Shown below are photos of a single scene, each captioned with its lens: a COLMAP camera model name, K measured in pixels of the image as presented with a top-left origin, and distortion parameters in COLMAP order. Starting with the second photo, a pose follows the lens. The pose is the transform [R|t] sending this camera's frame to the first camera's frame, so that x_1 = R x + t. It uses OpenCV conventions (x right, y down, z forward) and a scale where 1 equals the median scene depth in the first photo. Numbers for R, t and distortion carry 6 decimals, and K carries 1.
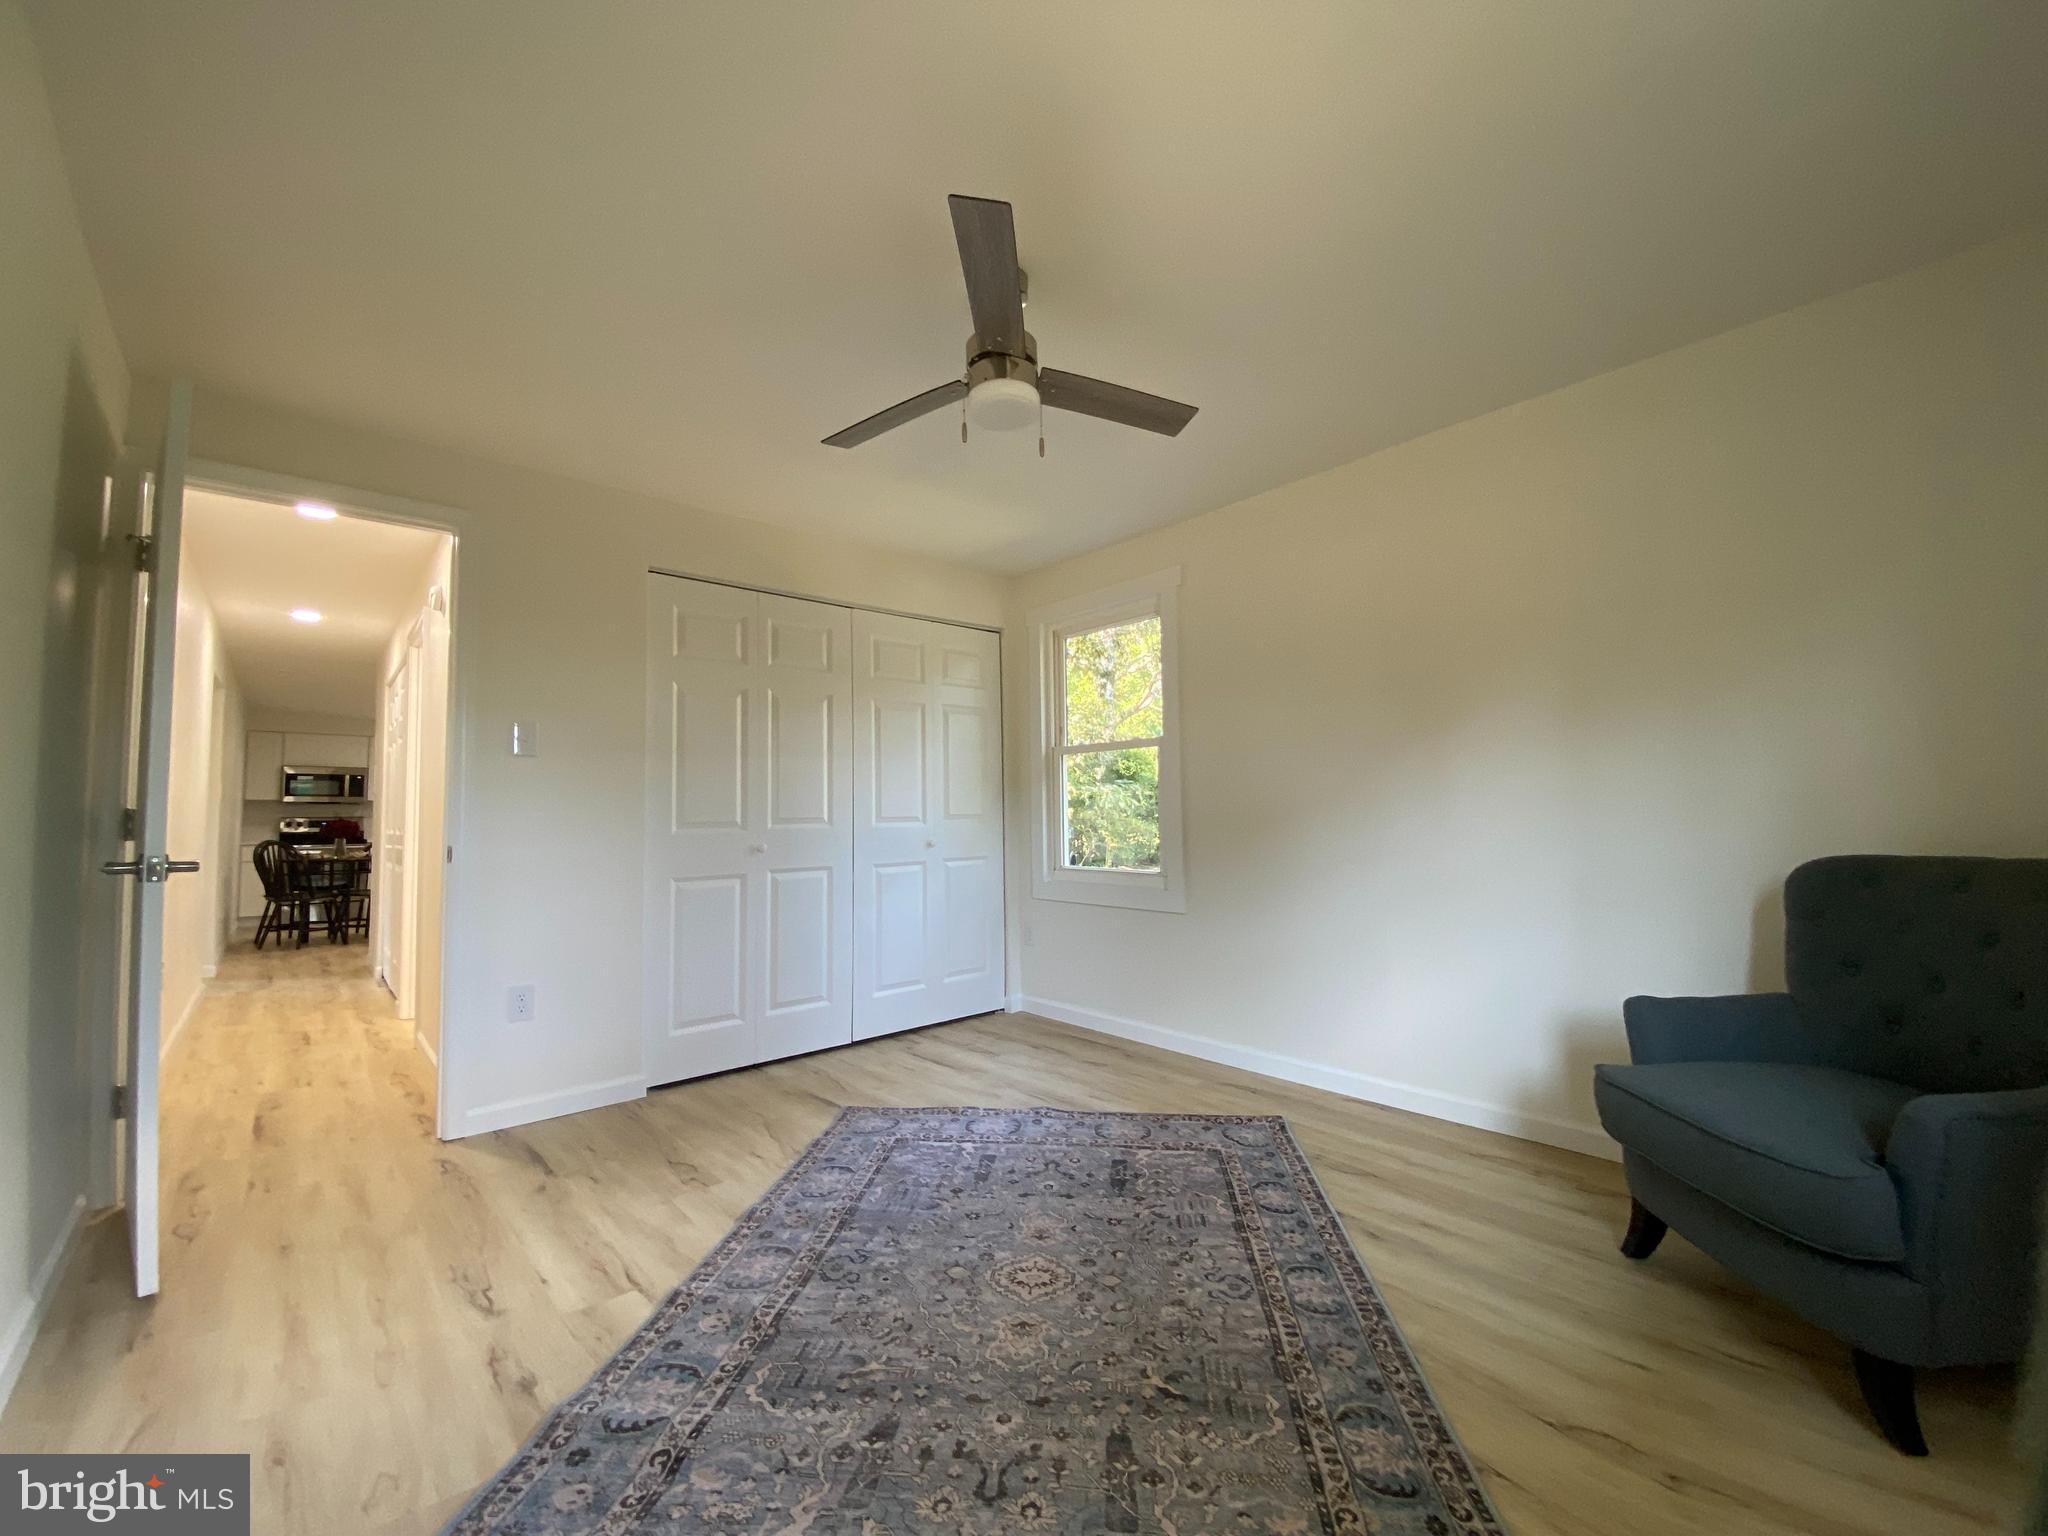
lens RADIAL K [[835.3, 0, 1011.1], [0, 835.3, 765.0], [0, 0, 1]] dist [0.003160, -0.011369]
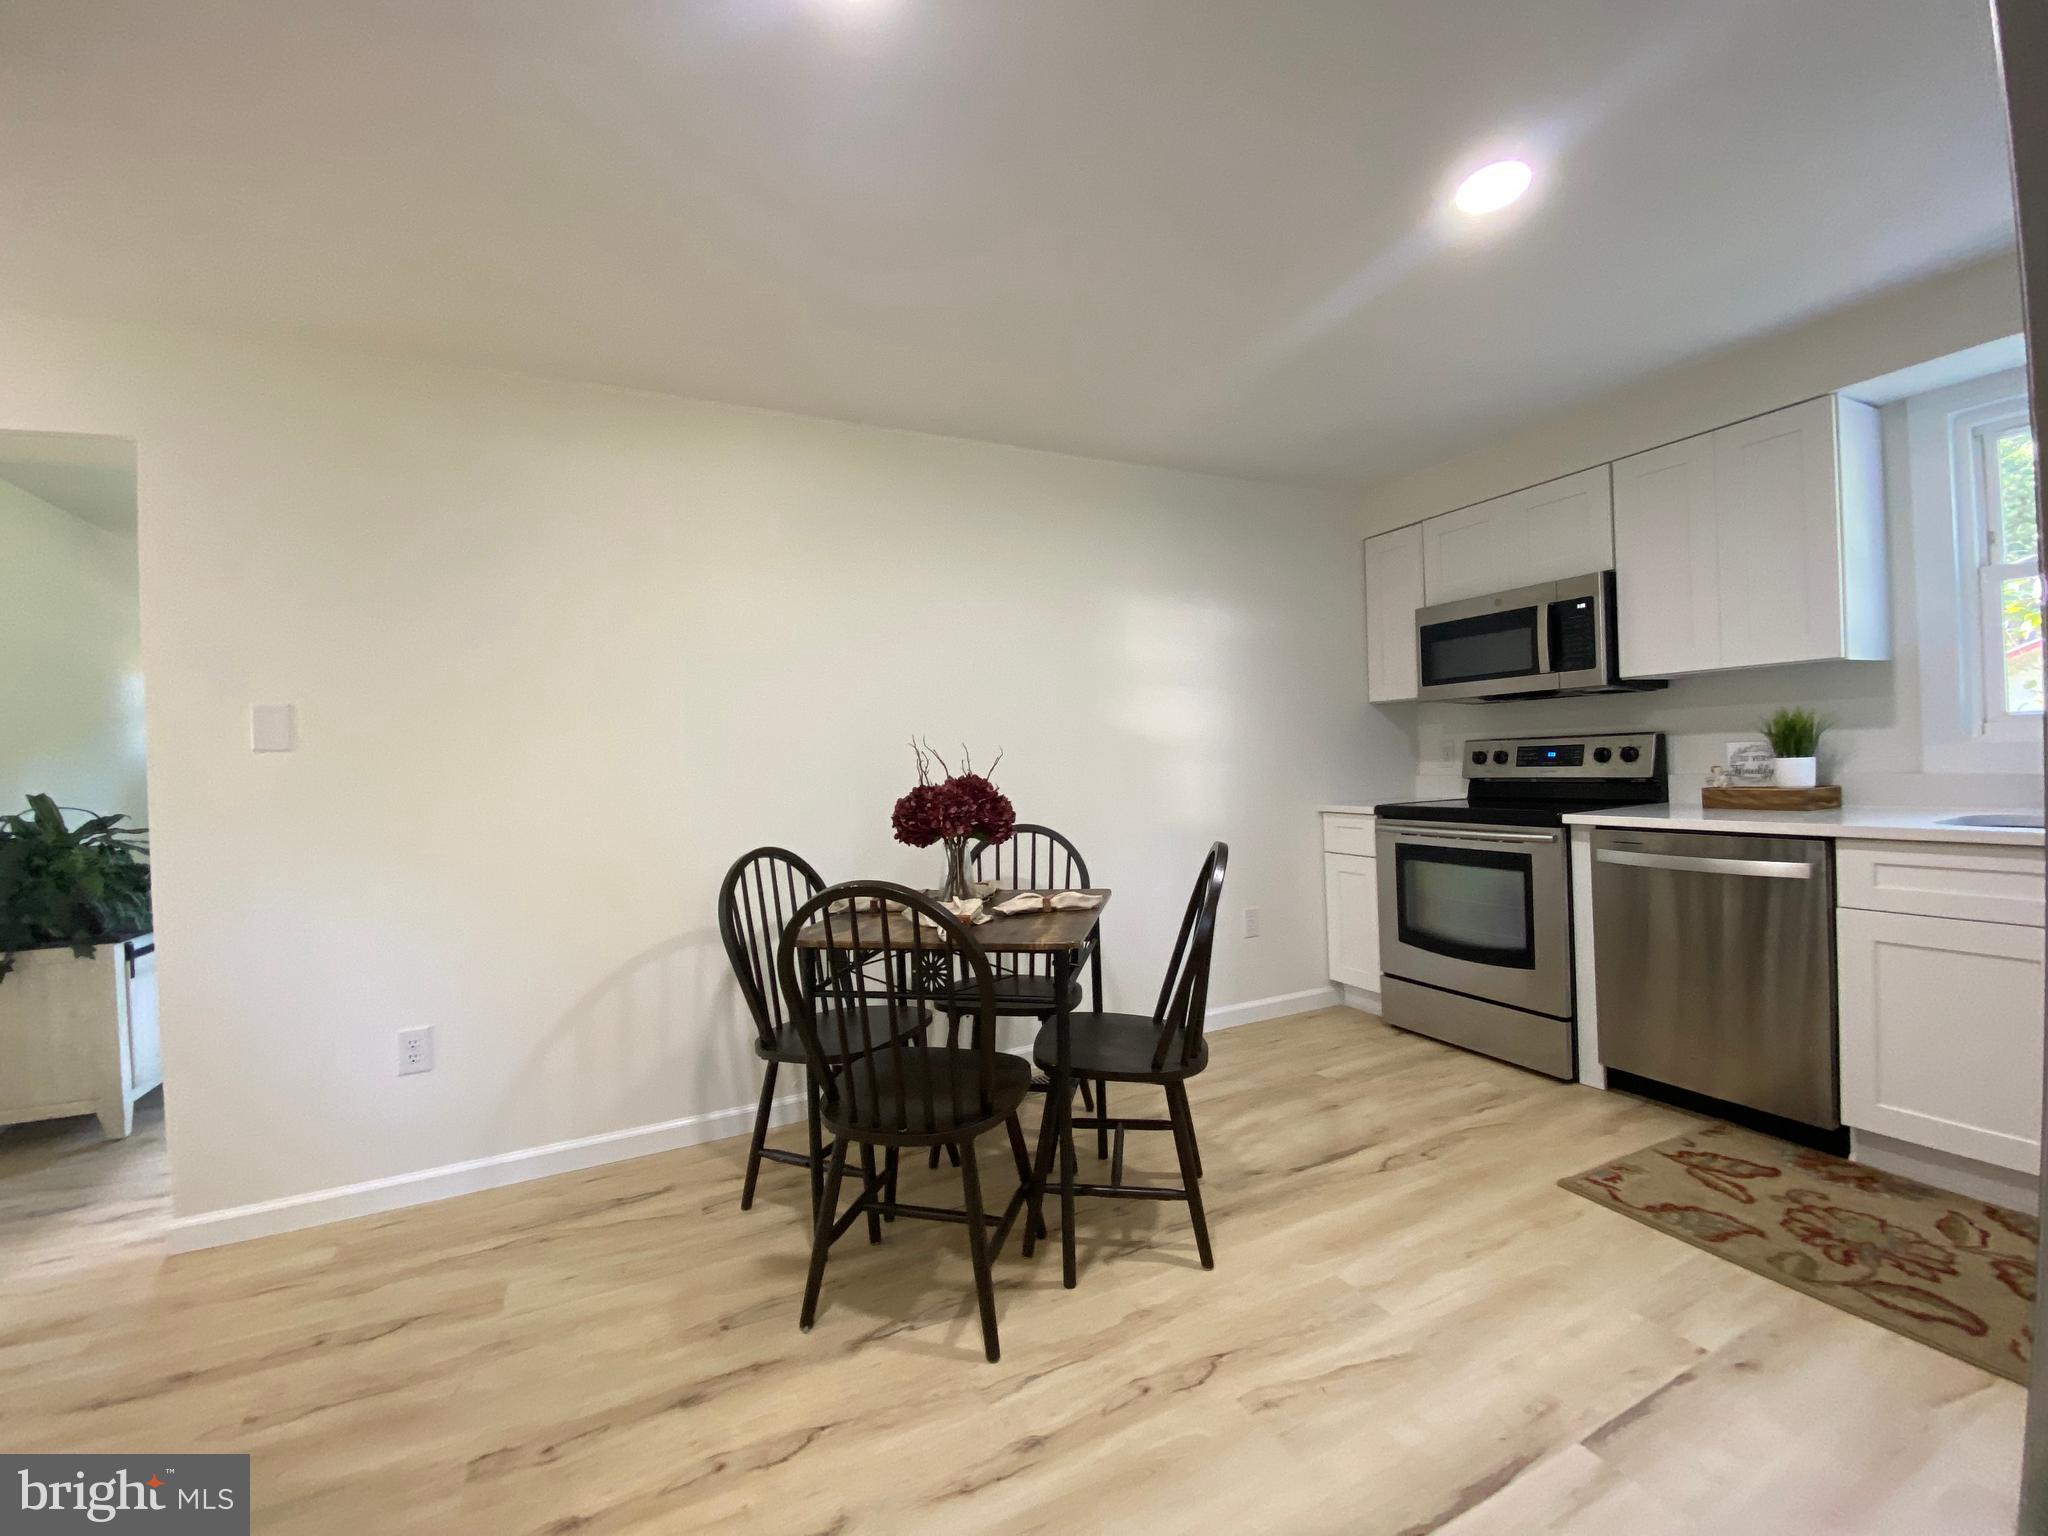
lens RADIAL K [[835.3, 0, 1012.8], [0, 835.3, 778.8], [0, 0, 1]] dist [0.003160, -0.011369]
pose [[-0.266203, 0.042301, -0.962988, -0.442188], [0.104304, 0.994435, 0.014849, 0.052798], [0.958257, -0.096490, -0.269133, 0.893776]]
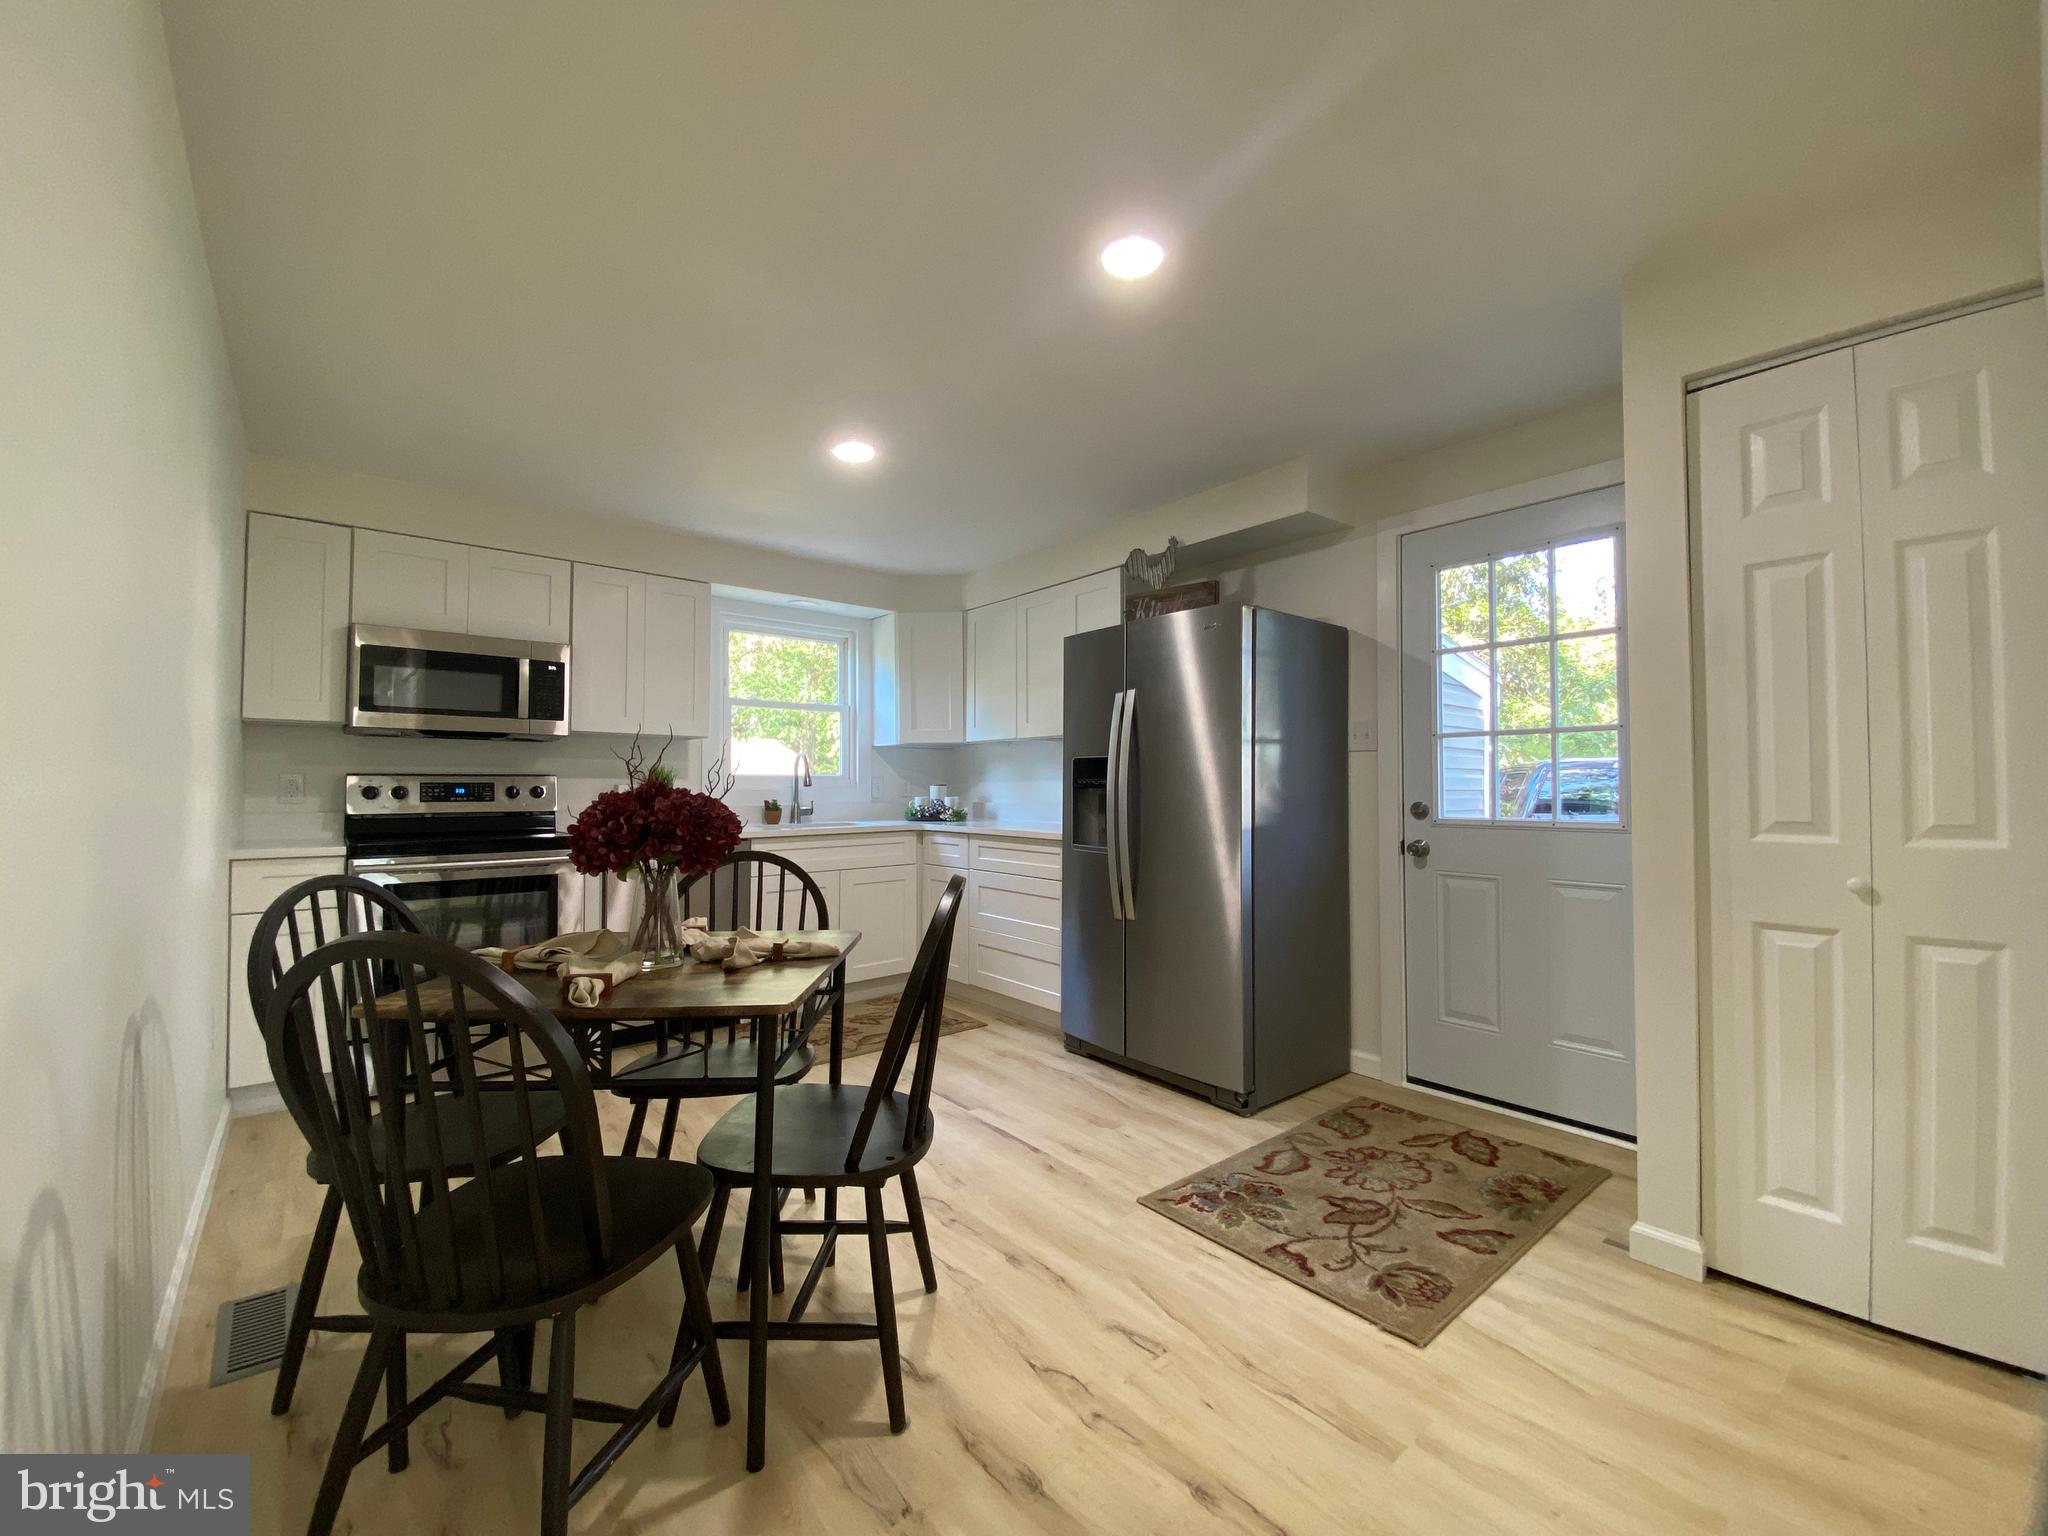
lens RADIAL K [[835.3, 0, 1020.9], [0, 835.3, 774.9], [0, 0, 1]] dist [0.003160, -0.011369]
pose [[0.999720, 0.011044, -0.020937, -0.576622], [-0.009962, 0.998646, 0.051068, 0.042307], [0.021472, -0.050845, 0.998476, 0.643478]]
